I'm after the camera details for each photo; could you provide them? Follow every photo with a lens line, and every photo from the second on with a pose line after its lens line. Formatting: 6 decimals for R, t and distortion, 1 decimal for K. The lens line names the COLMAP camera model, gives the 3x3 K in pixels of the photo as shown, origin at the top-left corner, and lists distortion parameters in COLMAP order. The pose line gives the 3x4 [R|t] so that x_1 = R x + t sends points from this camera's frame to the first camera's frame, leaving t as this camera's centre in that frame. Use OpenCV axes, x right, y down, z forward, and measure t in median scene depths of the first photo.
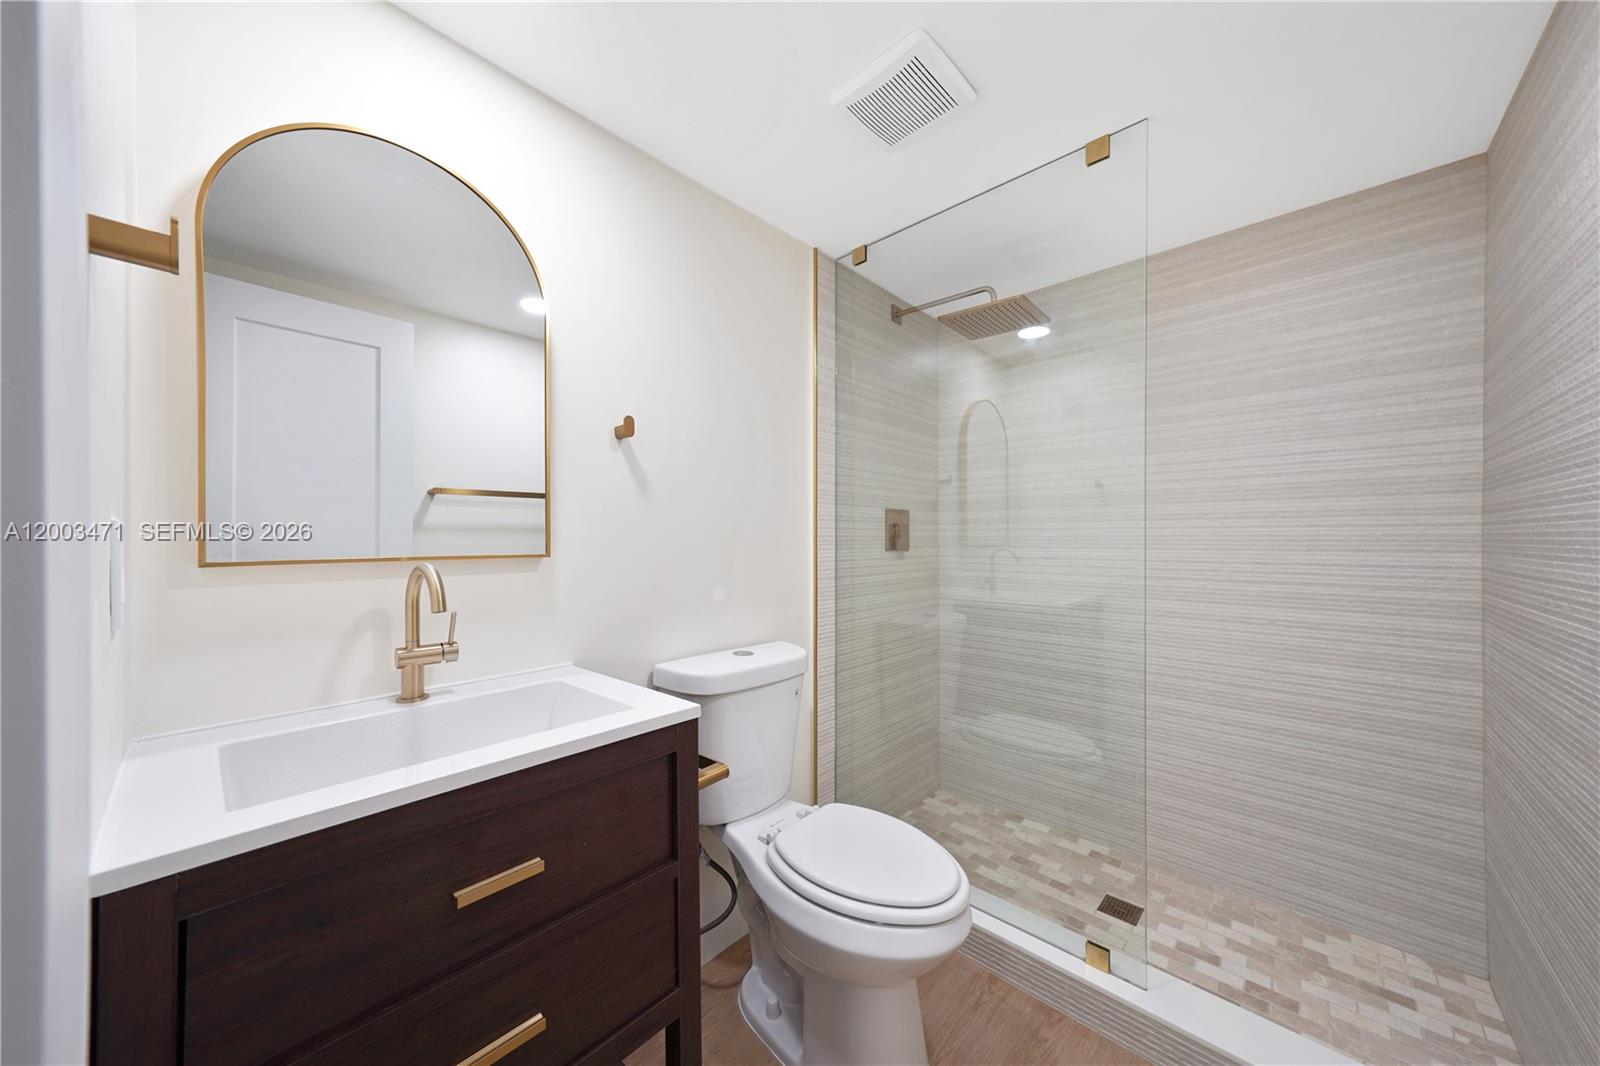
lens RADIAL K [[570.7, 0, 800.0], [0, 570.7, 533.0], [0, 0, 1]] dist [0.017819, 0.000568]
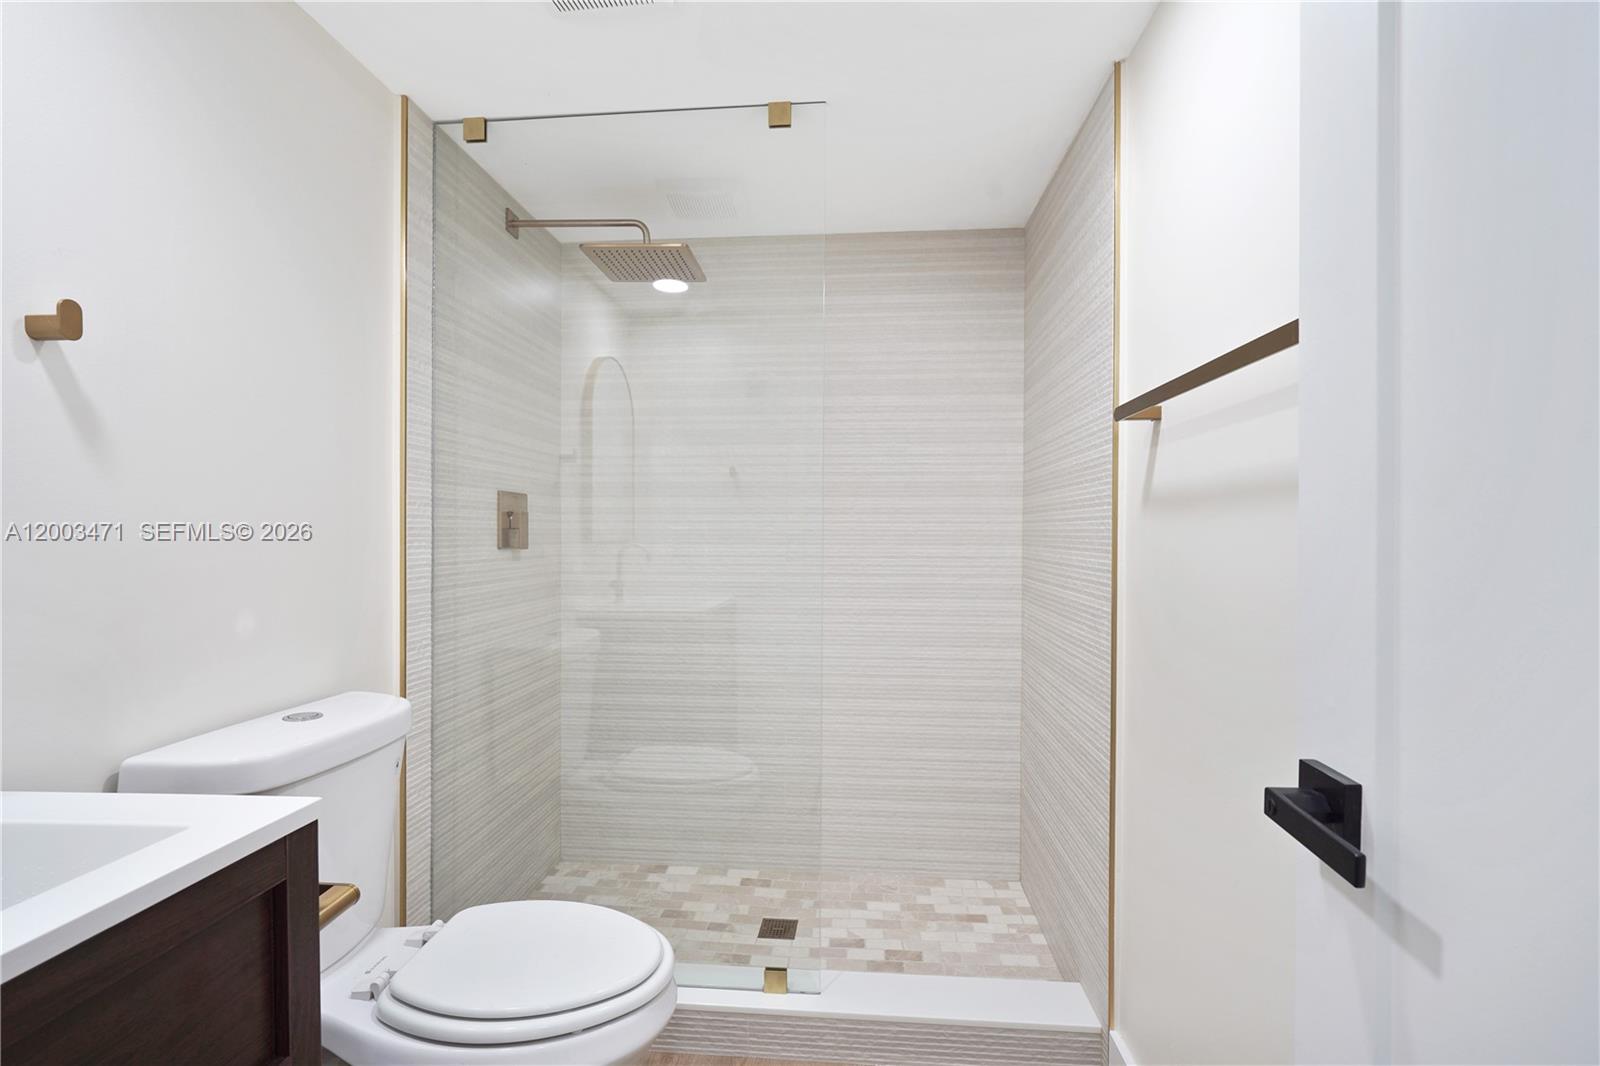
lens RADIAL K [[765.0, 0, 799.6], [0, 765.0, 528.4], [0, 0, 1]] dist [0.001207, 0.000449]
pose [[0.779667, 0.006460, 0.626161, -0.198742], [-0.009597, 0.999953, 0.001633, -0.000229], [-0.626121, -0.007282, 0.779692, 0.015984]]
